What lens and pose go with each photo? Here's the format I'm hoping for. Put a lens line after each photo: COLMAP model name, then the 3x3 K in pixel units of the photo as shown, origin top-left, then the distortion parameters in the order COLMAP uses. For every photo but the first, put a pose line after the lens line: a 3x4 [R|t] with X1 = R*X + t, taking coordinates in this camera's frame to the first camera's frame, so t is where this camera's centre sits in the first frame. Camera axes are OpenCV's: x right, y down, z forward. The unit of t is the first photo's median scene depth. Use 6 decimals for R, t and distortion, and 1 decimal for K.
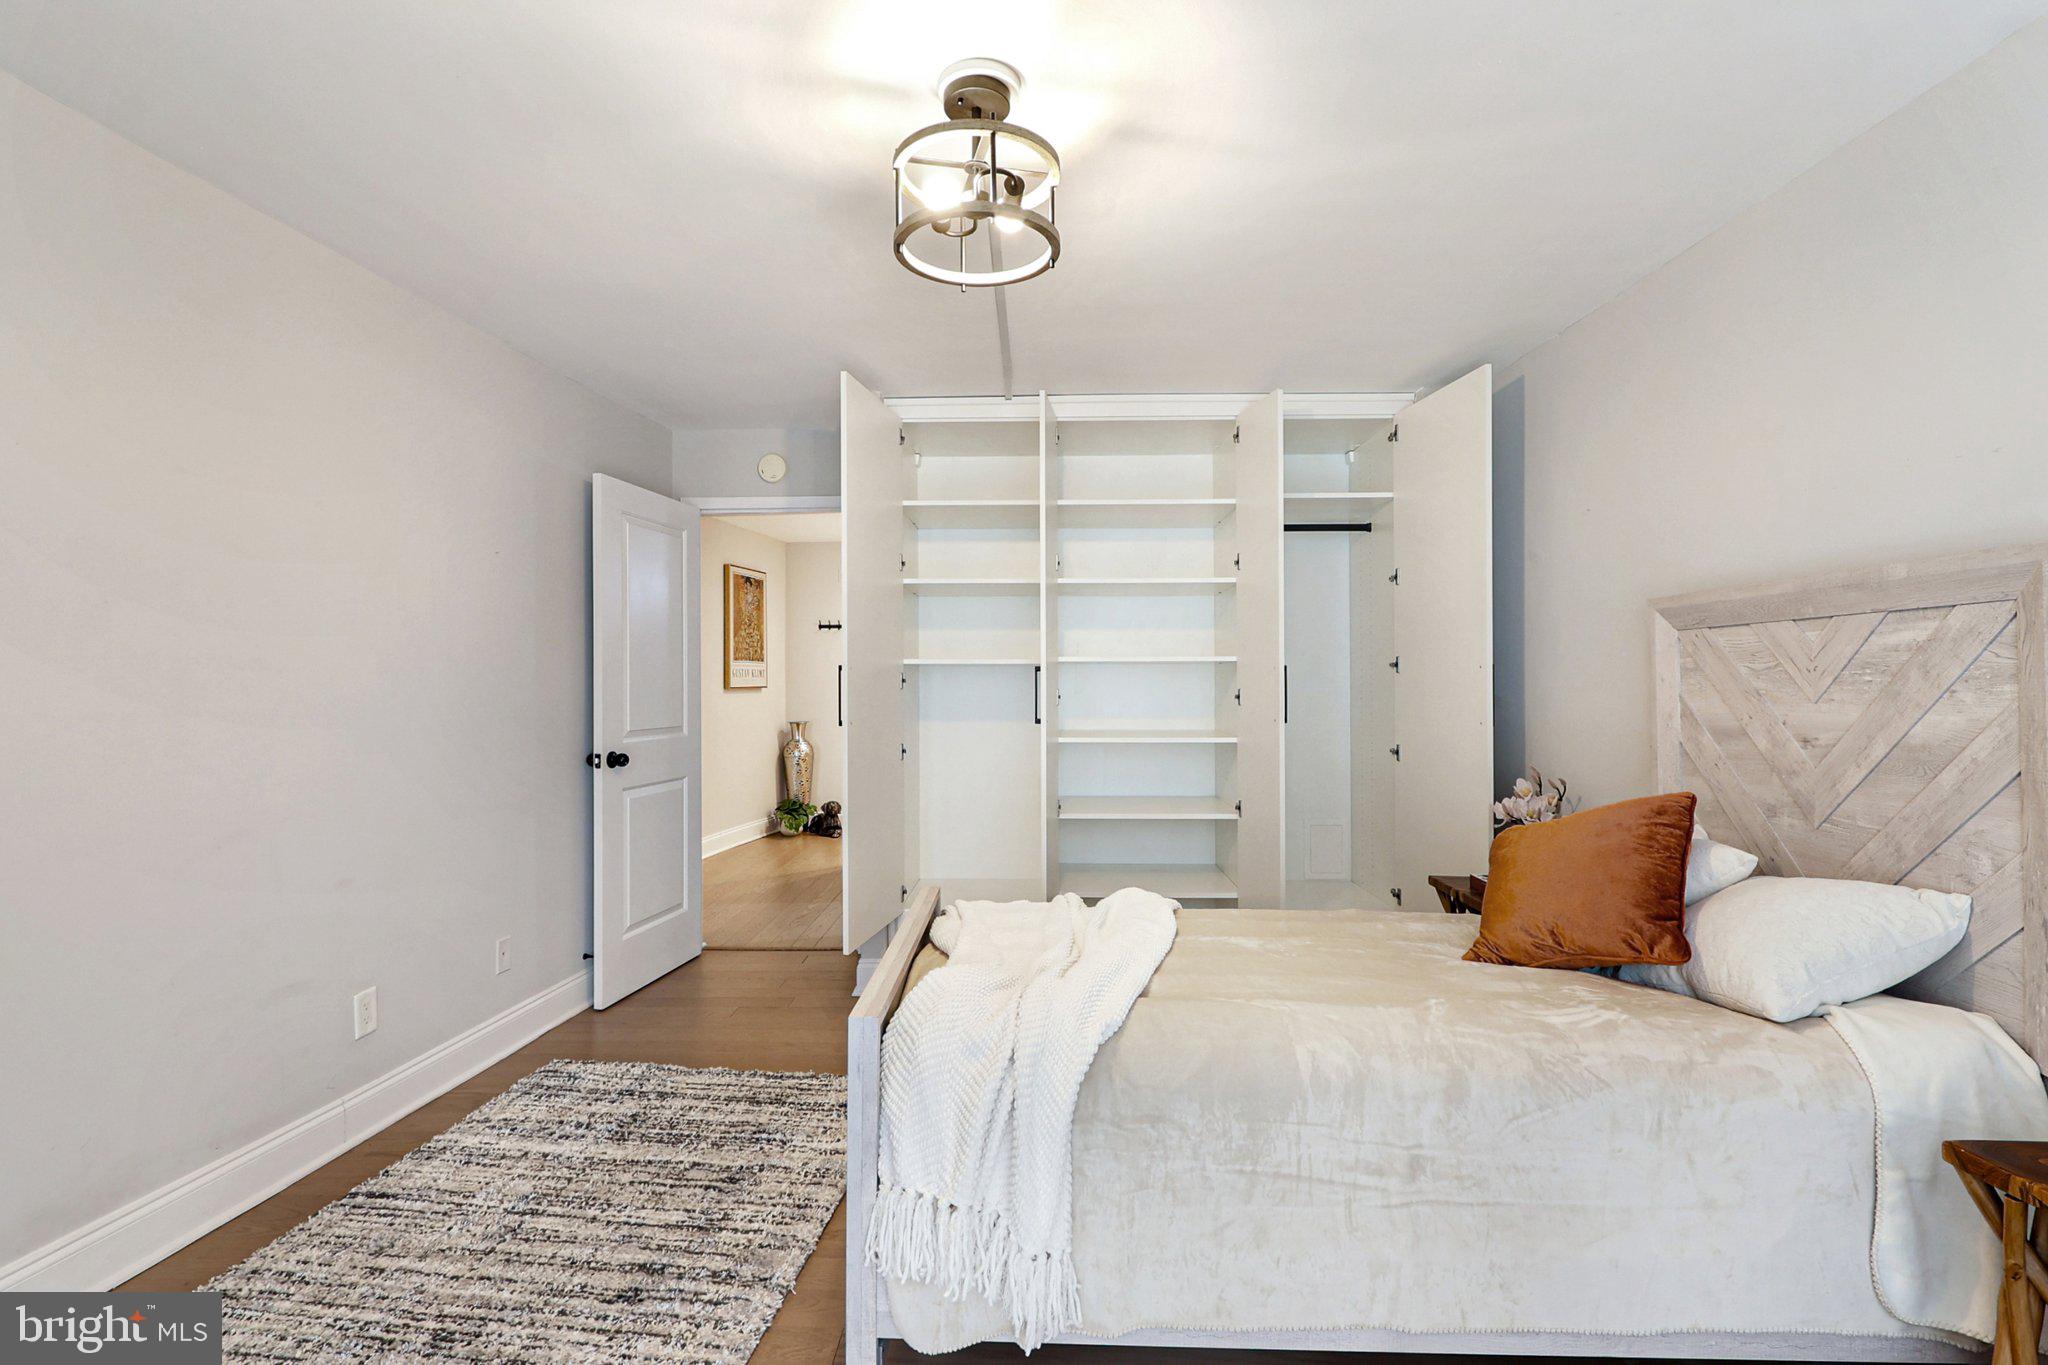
lens RADIAL K [[963.6, 0, 1020.5], [0, 963.6, 684.0], [0, 0, 1]] dist [0.005723, -0.000490]
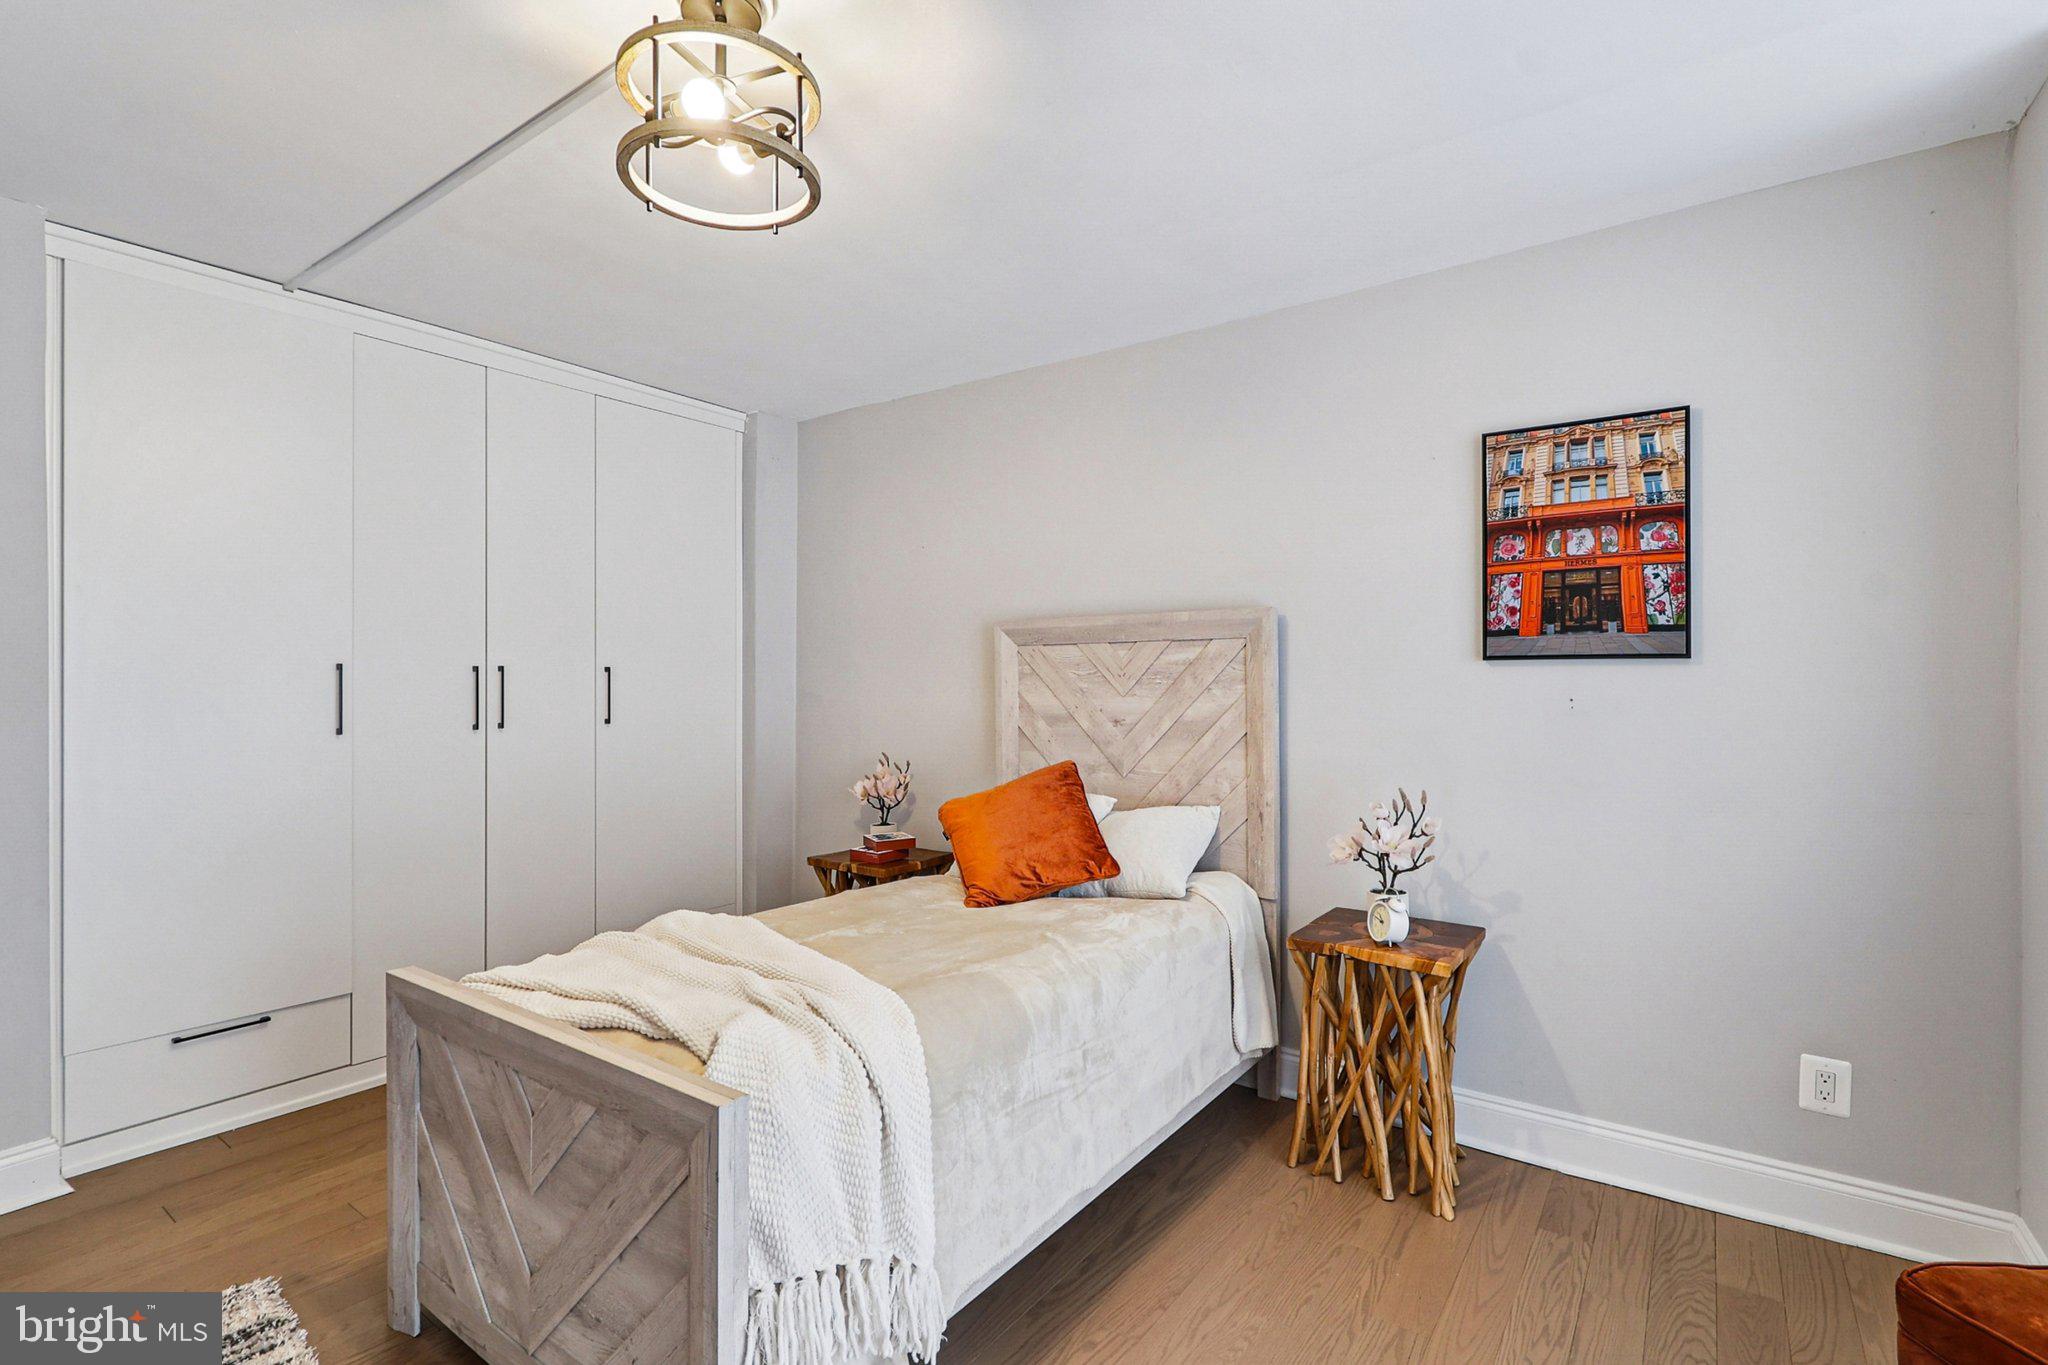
lens RADIAL K [[963.6, 0, 1018.5], [0, 963.6, 682.2], [0, 0, 1]] dist [0.005723, -0.000490]
pose [[0.565170, 0.000879, 0.824974, -0.563847], [-0.000424, 1.000000, -0.000775, -0.002652], [-0.824974, 0.000088, 0.565170, 0.274685]]
